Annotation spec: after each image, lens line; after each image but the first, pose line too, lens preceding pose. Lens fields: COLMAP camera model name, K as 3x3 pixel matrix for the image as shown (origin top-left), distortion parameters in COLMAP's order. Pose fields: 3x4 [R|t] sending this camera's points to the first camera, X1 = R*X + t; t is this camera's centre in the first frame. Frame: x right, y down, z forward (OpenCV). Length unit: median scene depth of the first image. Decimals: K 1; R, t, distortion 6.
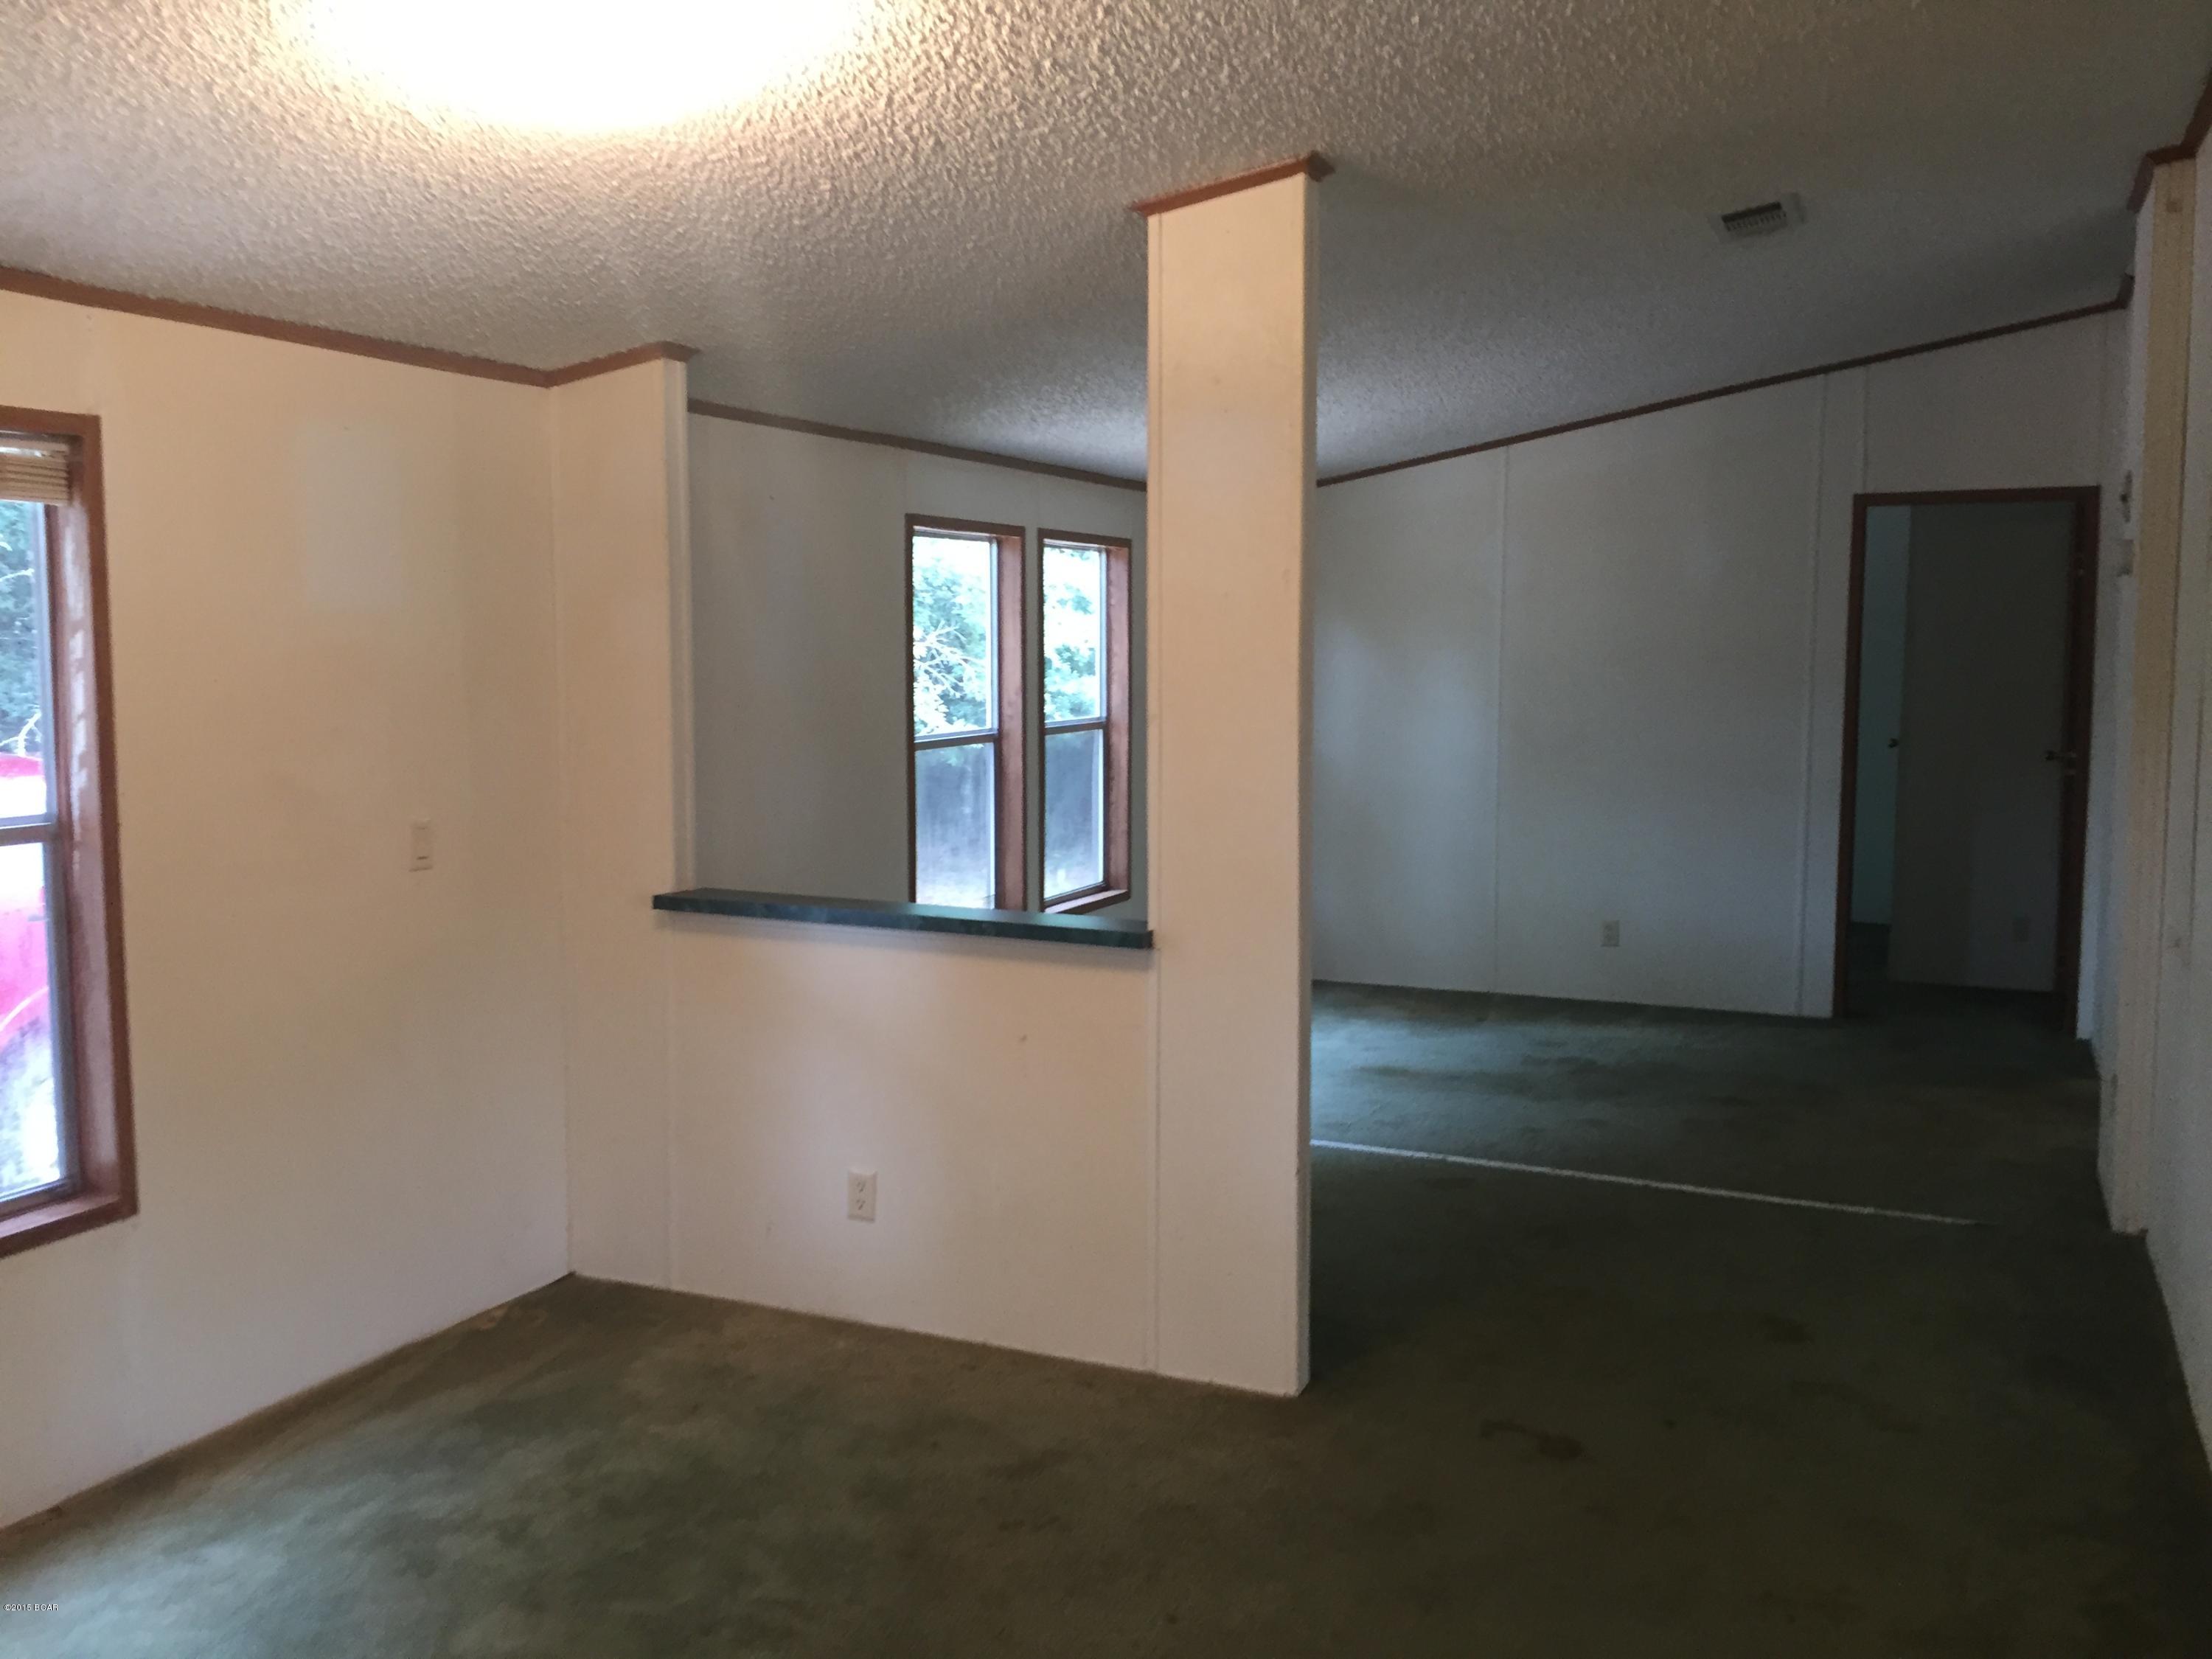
lens RADIAL K [[1904.9, 0, 1120.7], [0, 1904.9, 831.9], [0, 0, 1]] dist [0.090876, -0.114369]
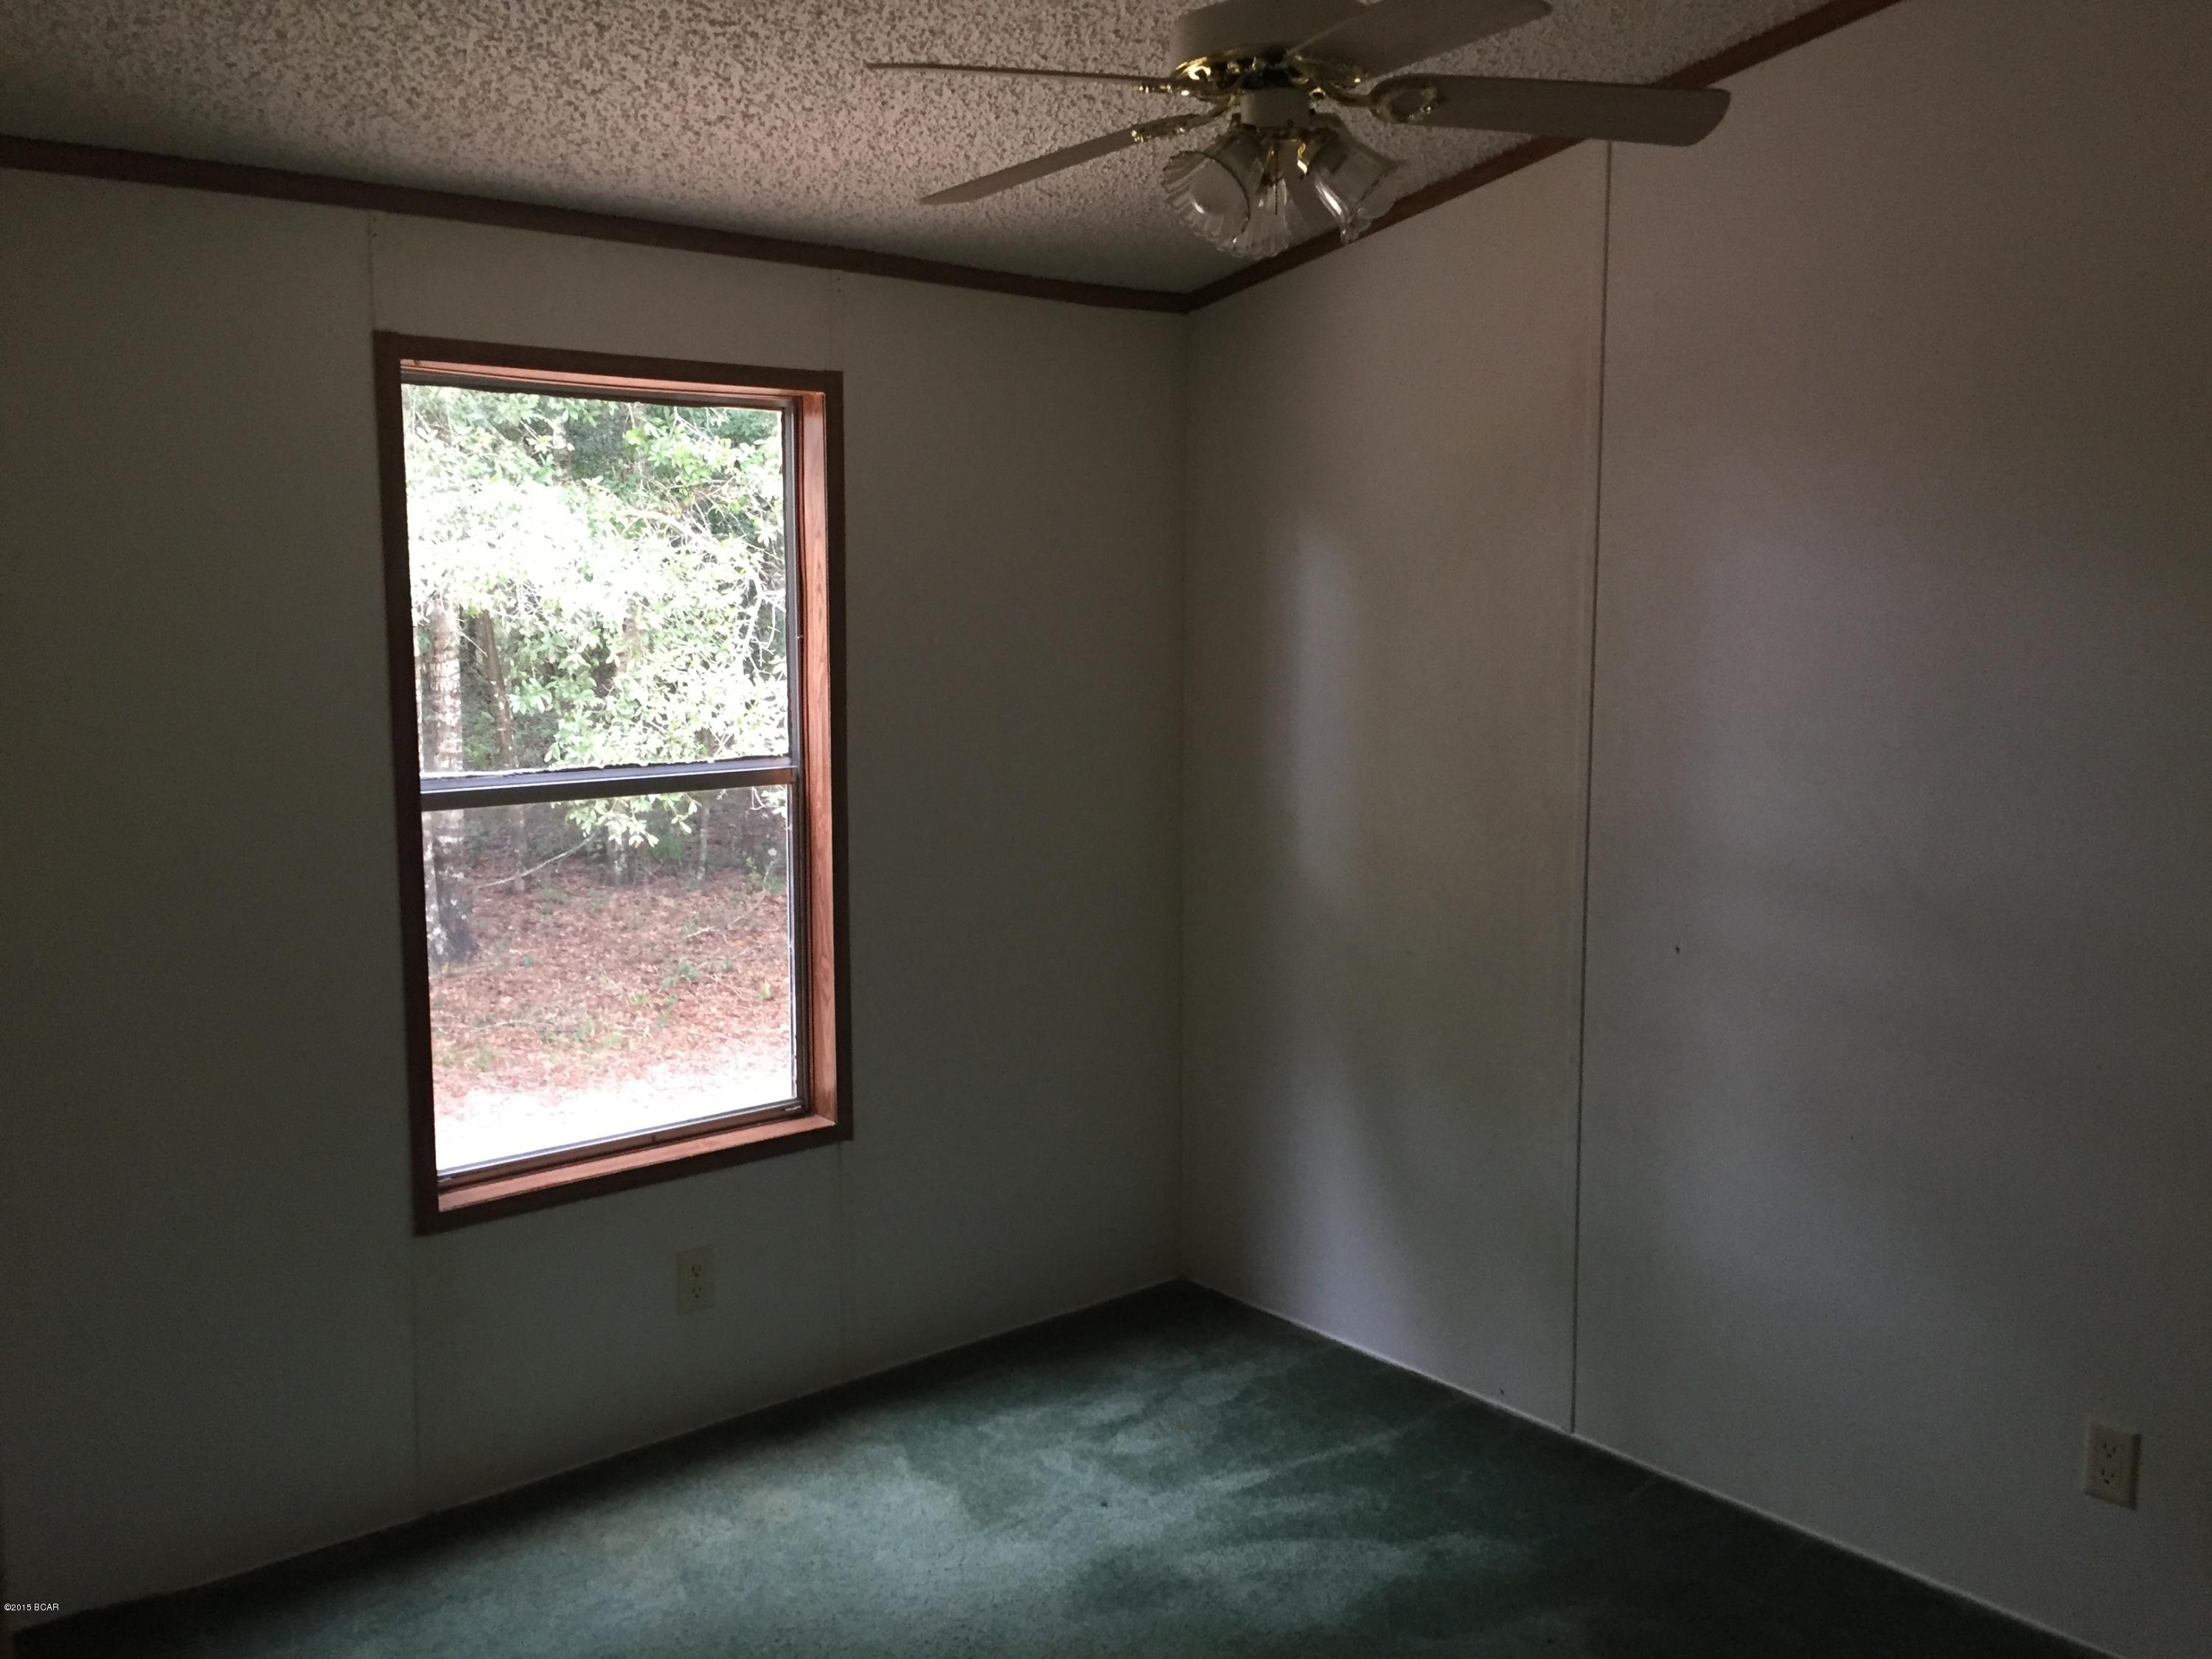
lens RADIAL K [[1904.9, 0, 1084.0], [0, 1904.9, 848.3], [0, 0, 1]] dist [0.090876, -0.114369]
pose [[0.894964, 0.063099, -0.441653, 0.270467], [-0.048375, 0.997836, 0.044535, -0.063418], [0.443507, -0.018493, 0.896080, 0.617736]]
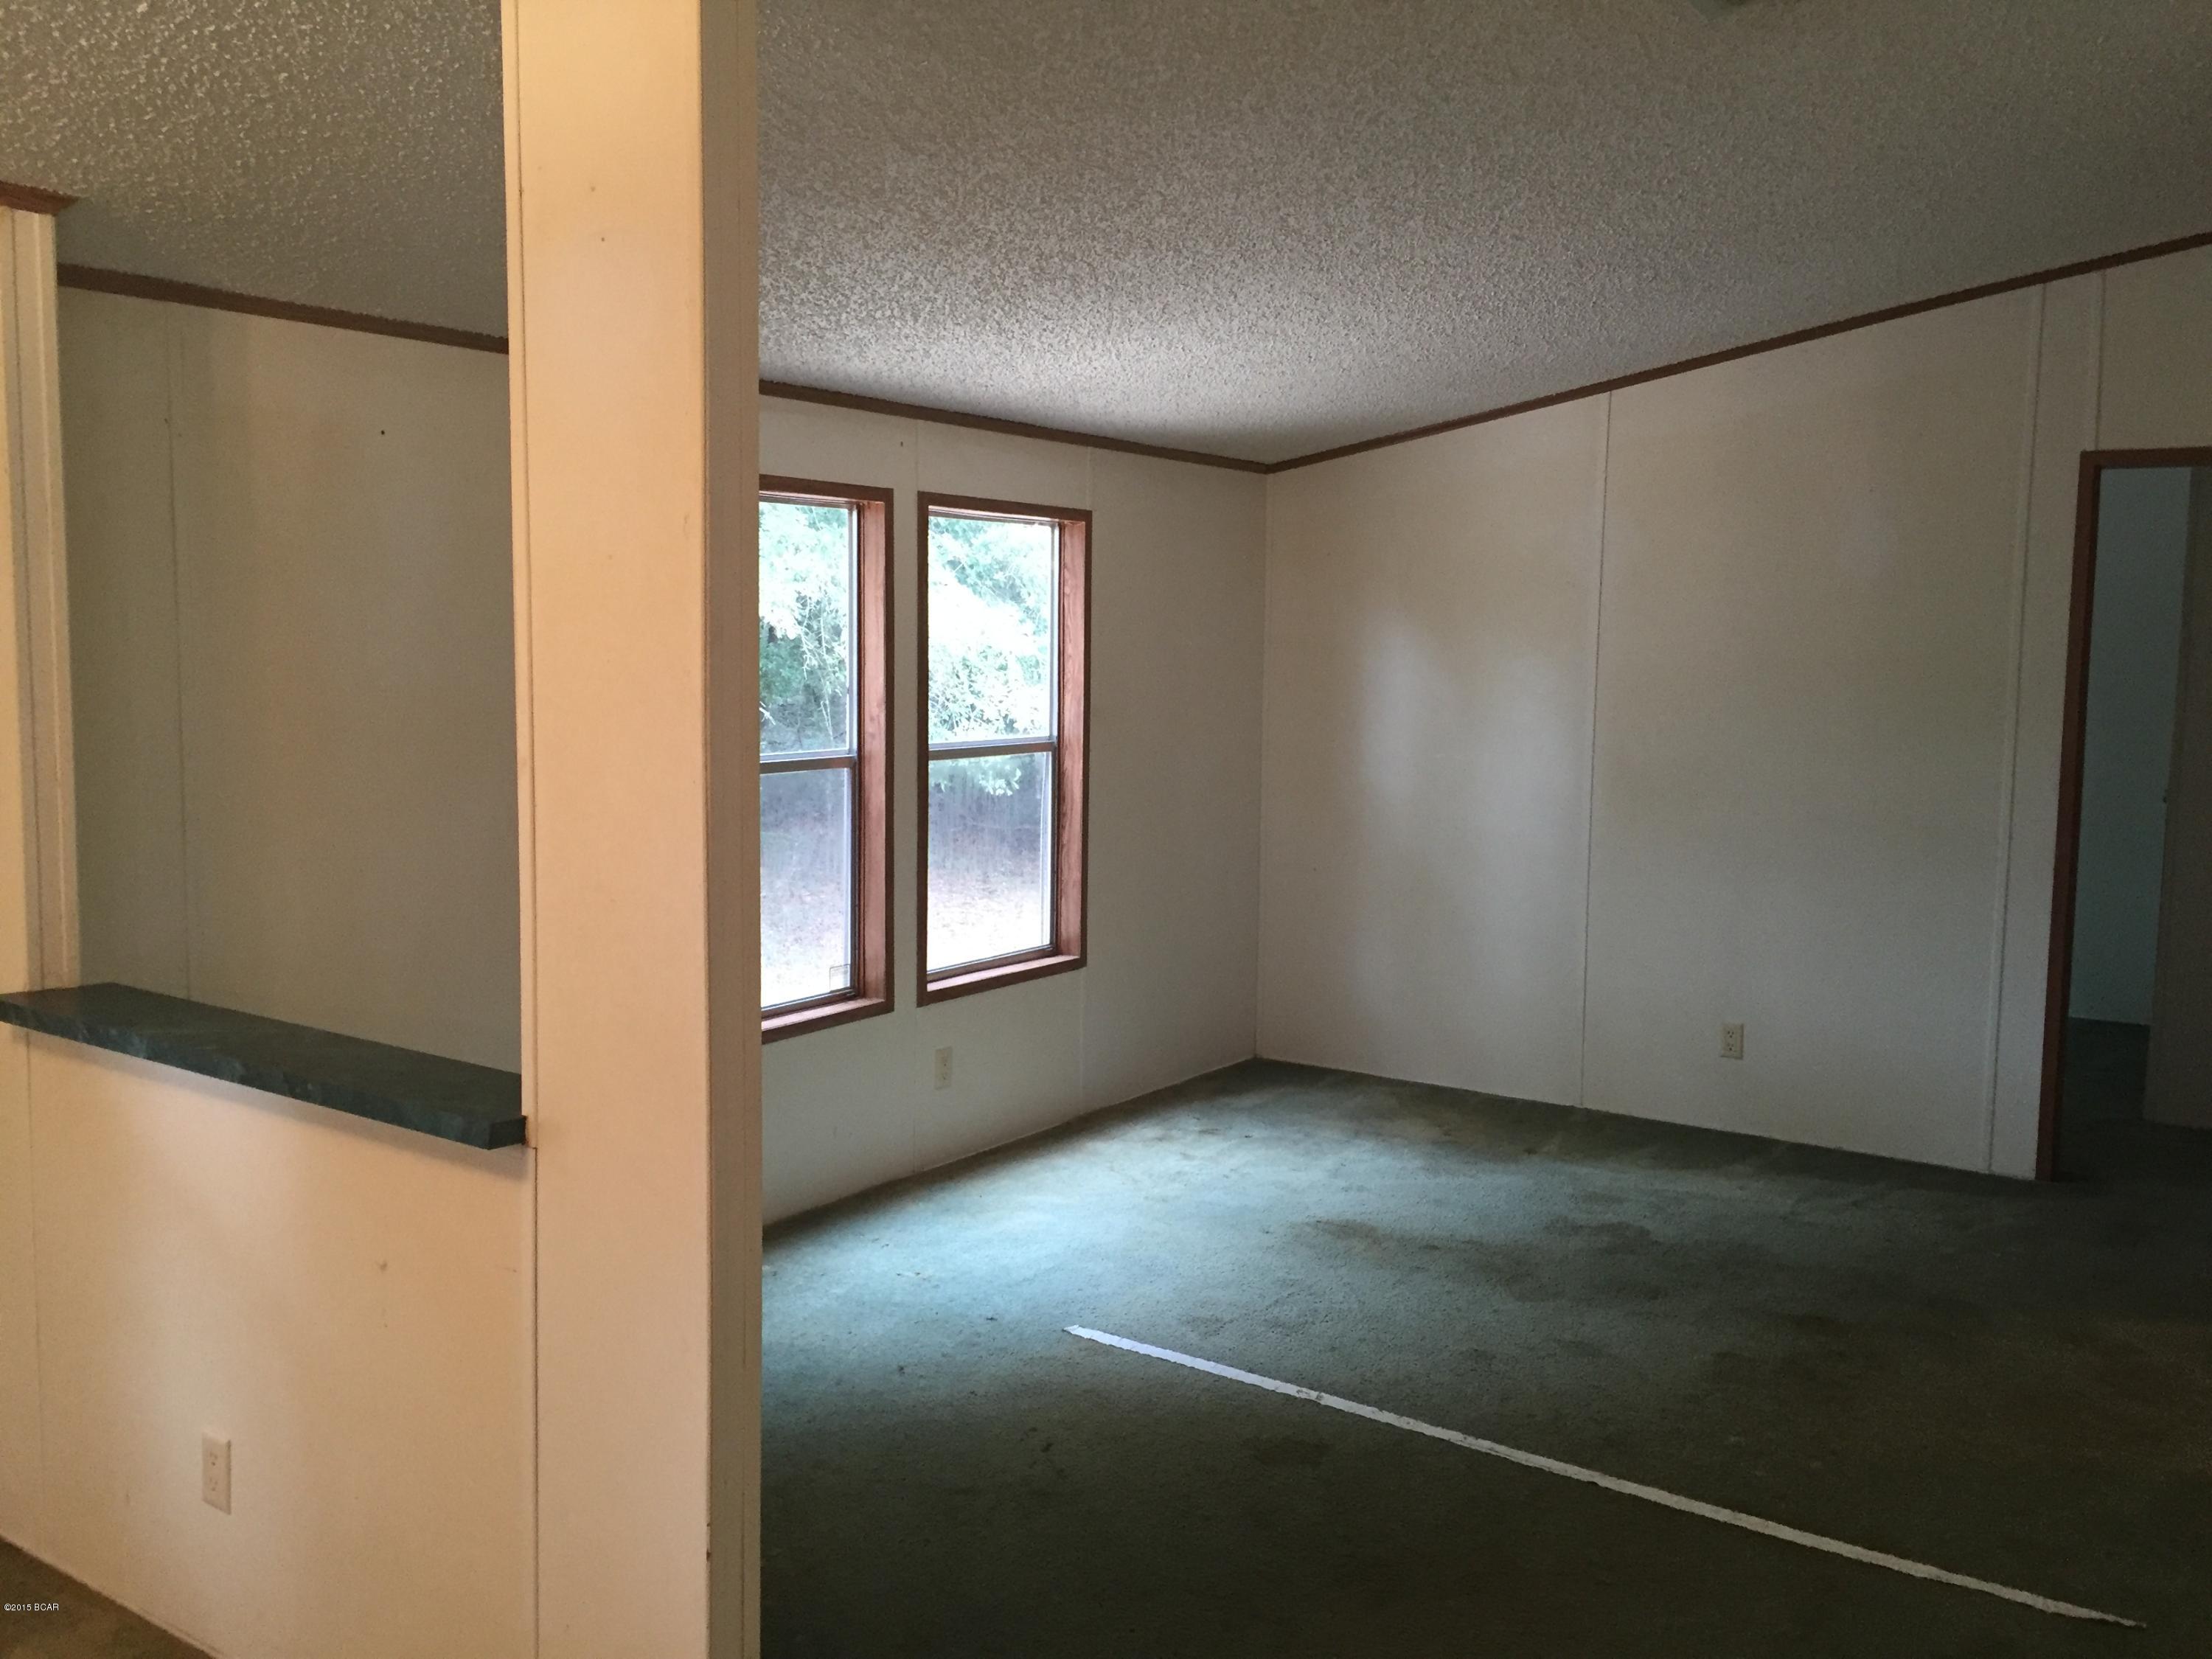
lens RADIAL K [[1904.9, 0, 1116.6], [0, 1904.9, 815.7], [0, 0, 1]] dist [0.090876, -0.114369]
pose [[0.983353, 0.031830, -0.178893, 0.161472], [-0.033660, 0.999407, -0.007201, -0.022987], [0.178558, 0.013103, 0.983842, 0.232618]]
